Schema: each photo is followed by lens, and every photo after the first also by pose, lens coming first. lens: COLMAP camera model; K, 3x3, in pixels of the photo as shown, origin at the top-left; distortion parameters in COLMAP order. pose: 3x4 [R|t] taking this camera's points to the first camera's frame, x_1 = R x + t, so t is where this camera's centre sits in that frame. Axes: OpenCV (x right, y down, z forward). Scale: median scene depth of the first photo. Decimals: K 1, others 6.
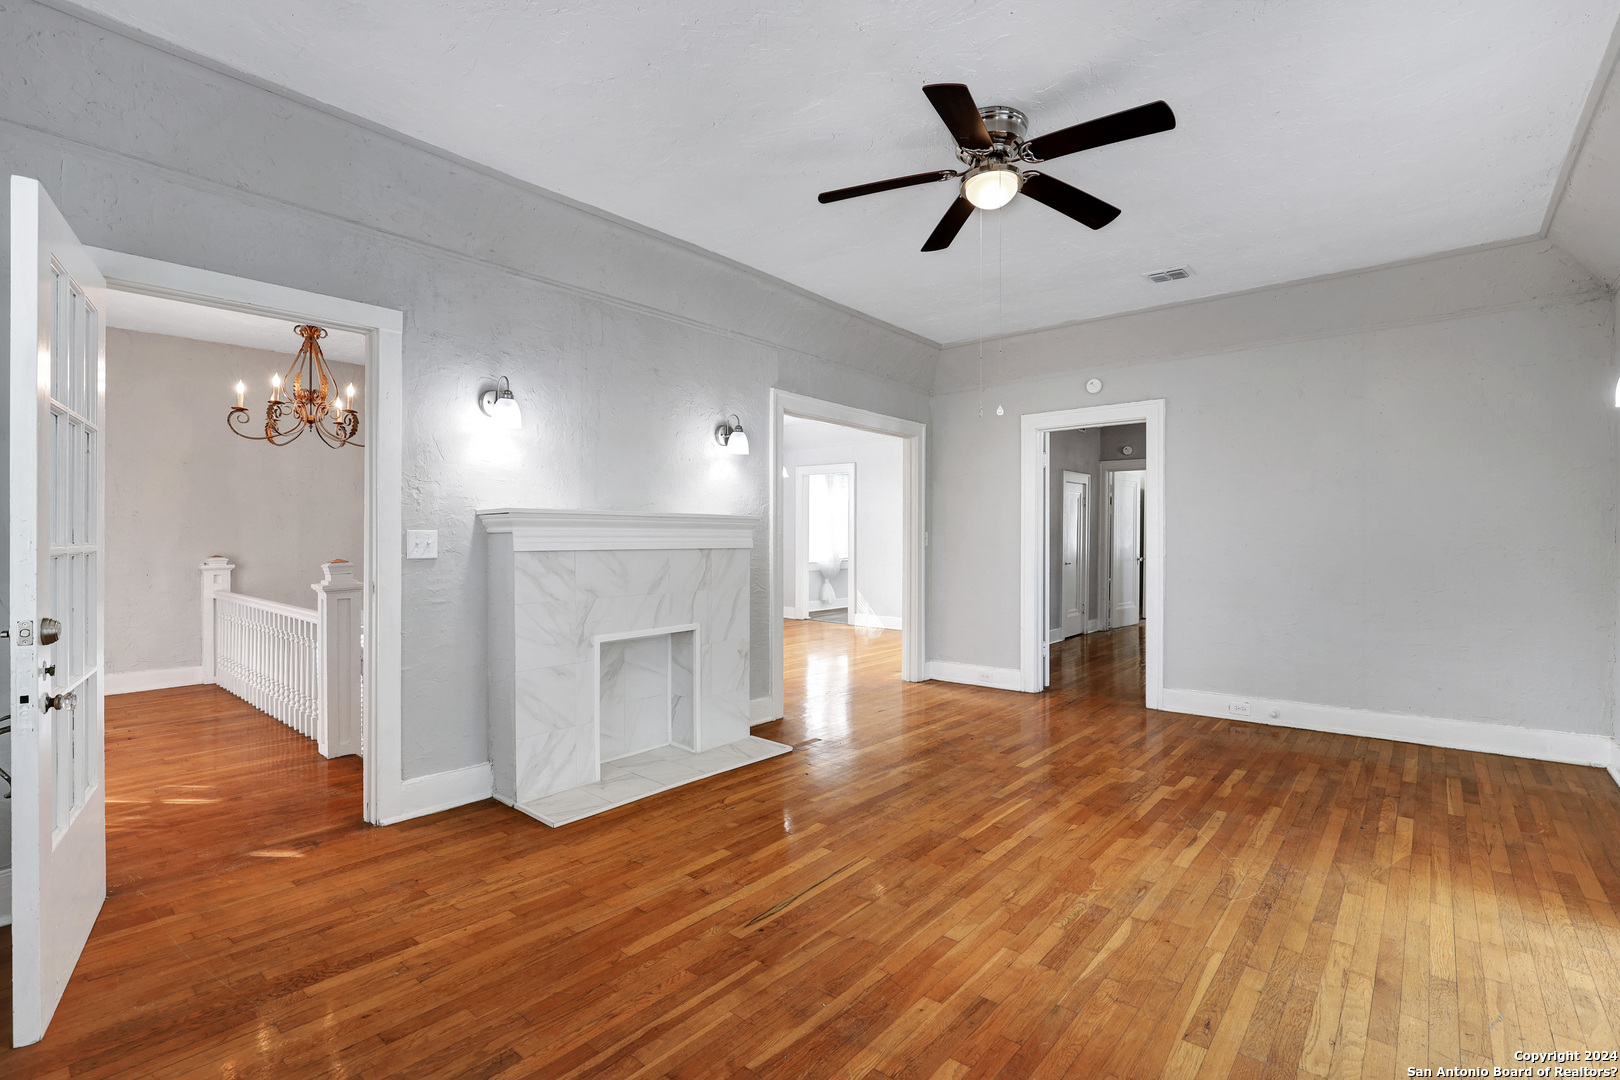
lens RADIAL K [[742.8, 0, 807.6], [0, 742.8, 537.6], [0, 0, 1]] dist [-0.017324, 0.002942]
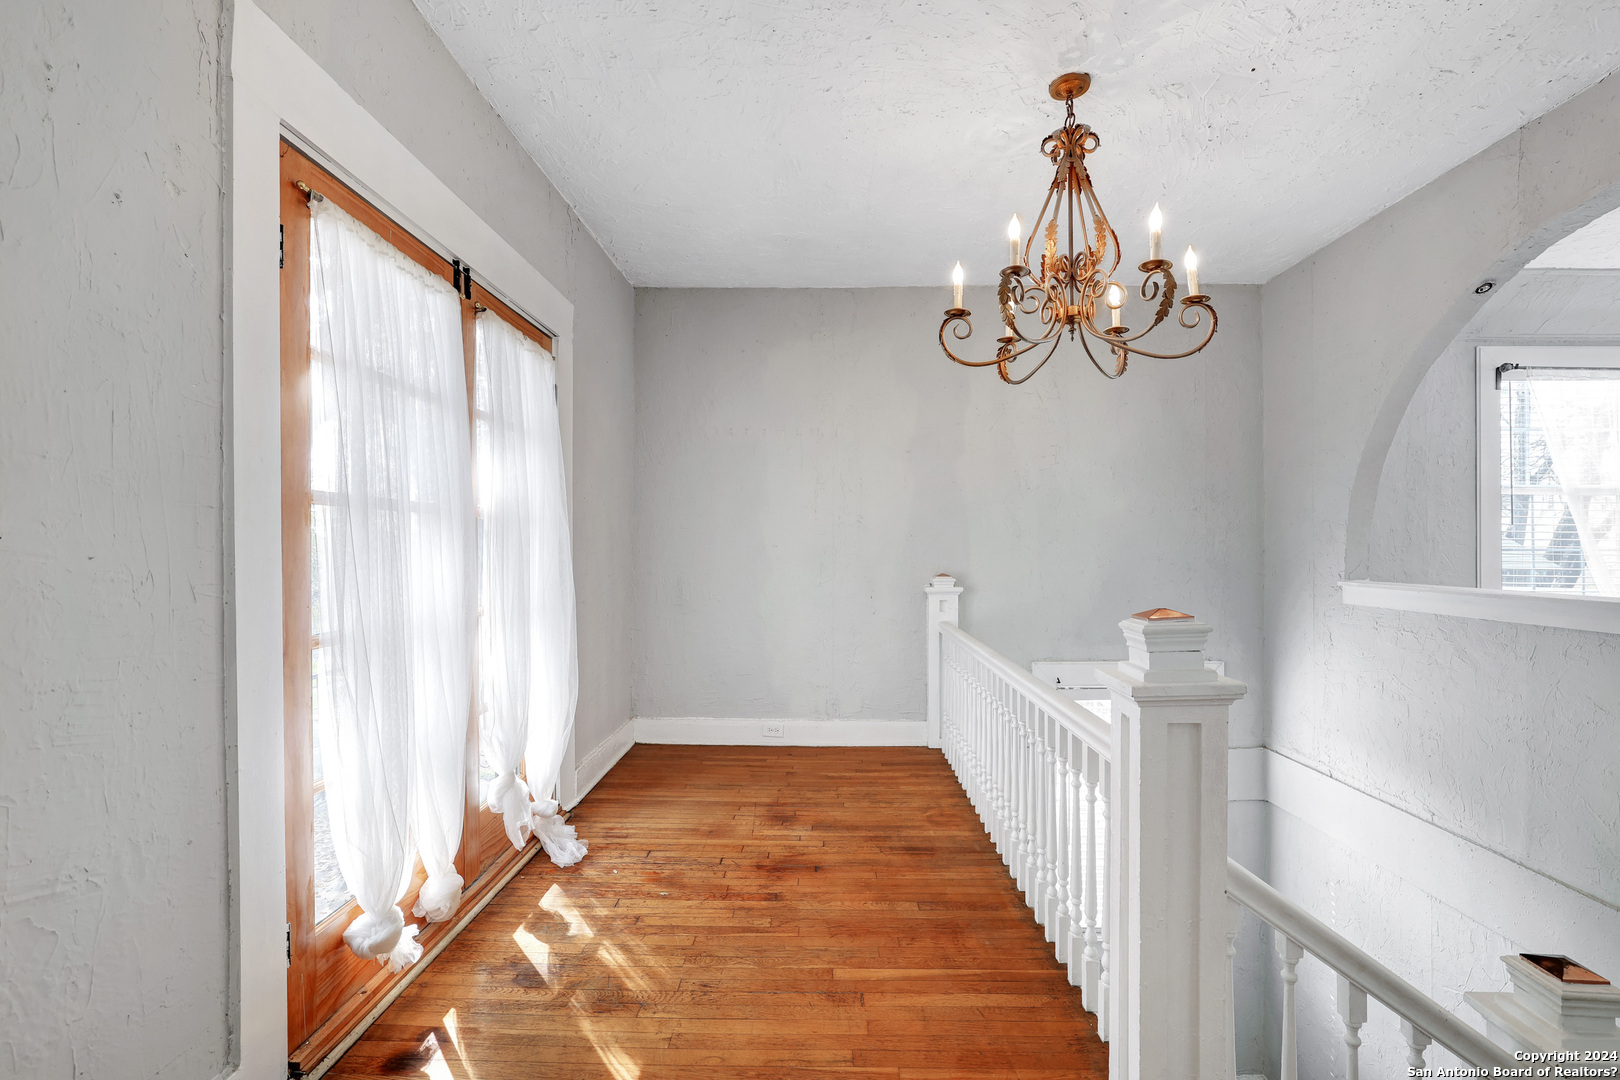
lens RADIAL K [[742.8, 0, 815.1], [0, 742.8, 546.6], [0, 0, 1]] dist [-0.017324, 0.002942]
pose [[0.637268, -0.004128, -0.770631, -0.525226], [0.003893, 0.999990, -0.002137, -0.002186], [0.770632, -0.001638, 0.637278, 0.716517]]
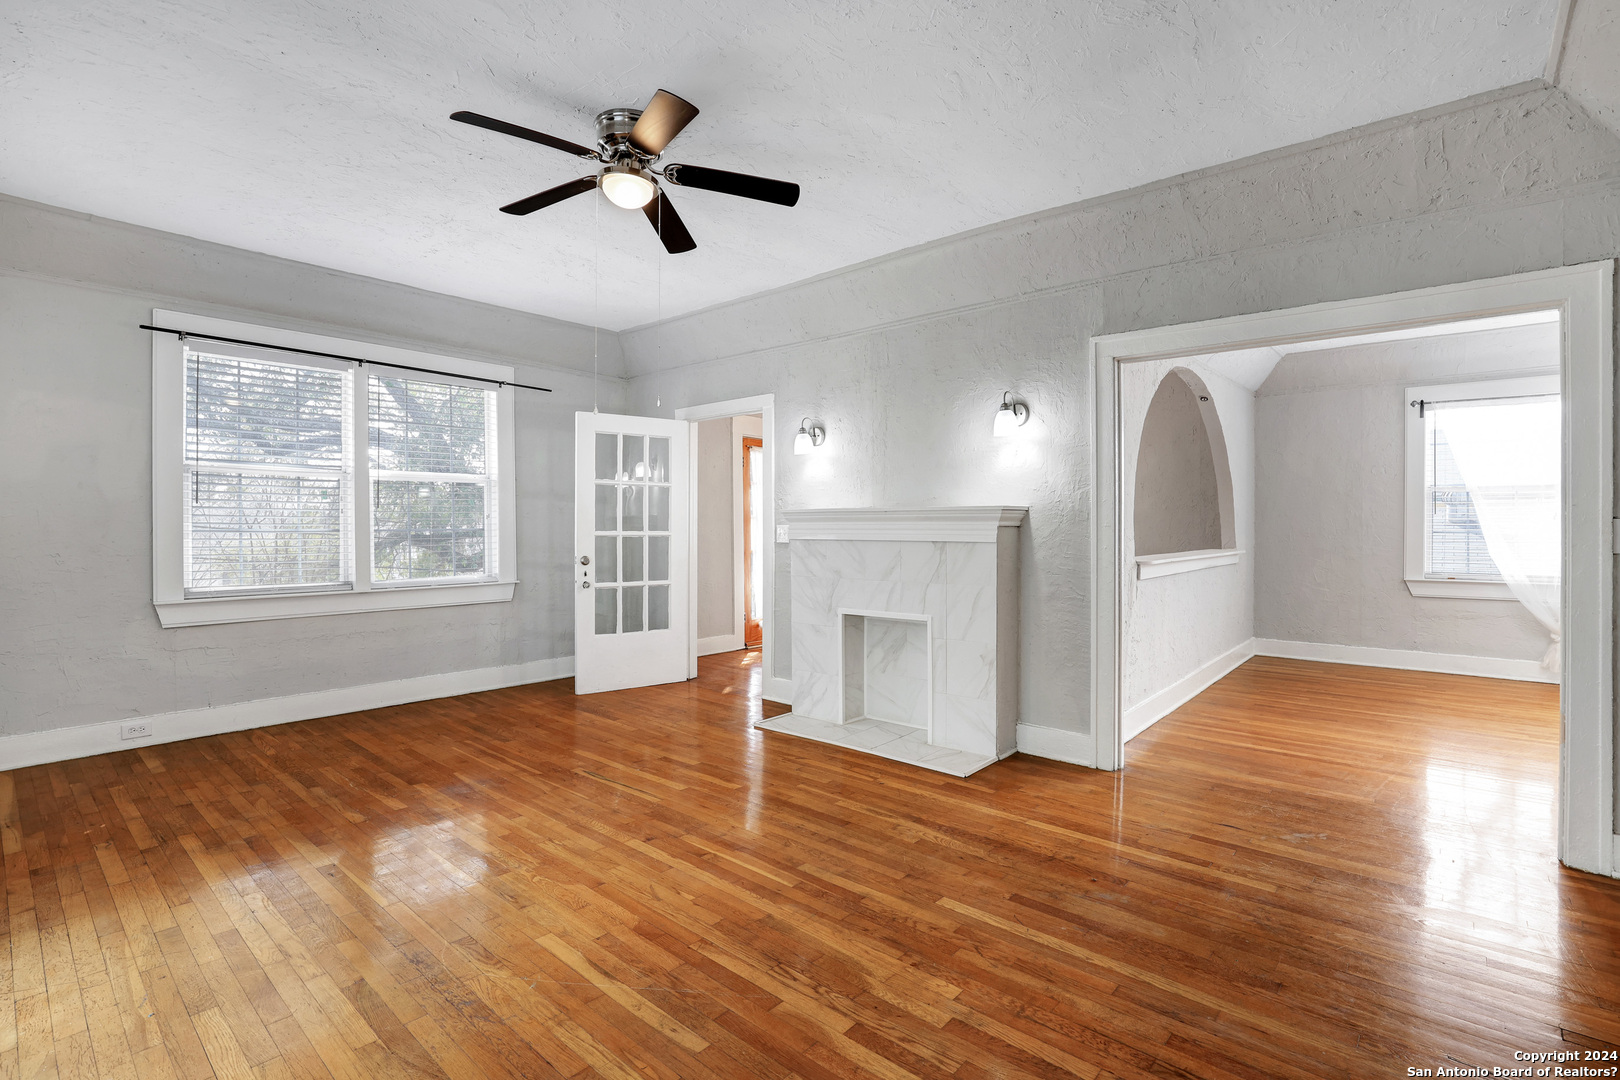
lens RADIAL K [[742.8, 0, 818.6], [0, 742.8, 532.4], [0, 0, 1]] dist [-0.017324, 0.002942]
pose [[-0.008468, 0.001803, -0.999963, 0.983841], [-0.000210, 0.999998, 0.001804, 0.001961], [0.999964, 0.000226, -0.008468, 0.984198]]
